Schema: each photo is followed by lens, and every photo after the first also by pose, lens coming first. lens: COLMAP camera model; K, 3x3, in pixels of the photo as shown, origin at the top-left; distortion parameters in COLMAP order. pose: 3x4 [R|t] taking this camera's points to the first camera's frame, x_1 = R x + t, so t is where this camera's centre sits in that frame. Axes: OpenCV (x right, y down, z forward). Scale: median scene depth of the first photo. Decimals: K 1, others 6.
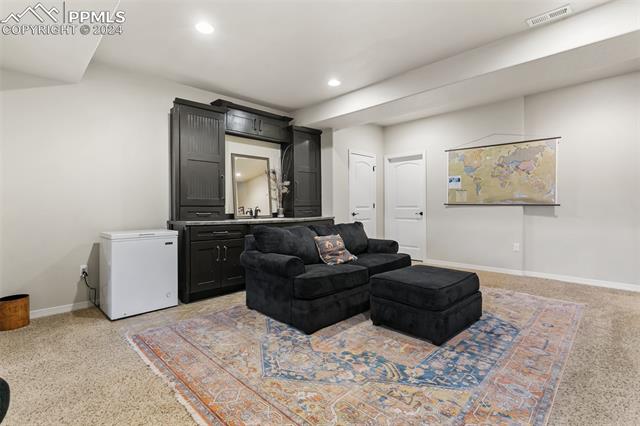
lens RADIAL K [[298.8, 0, 315.4], [0, 298.8, 208.2], [0, 0, 1]] dist [-0.000705, 0.000694]
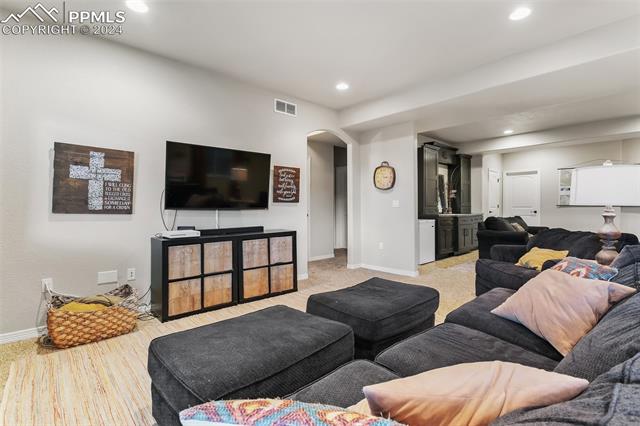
lens RADIAL K [[298.8, 0, 315.4], [0, 298.8, 208.2], [0, 0, 1]] dist [-0.000705, 0.000694]
pose [[0.999040, 0.002442, -0.043744, -0.706918], [-0.002630, 0.999988, -0.004232, 0.010048], [0.043733, 0.004343, 0.999034, -0.531246]]
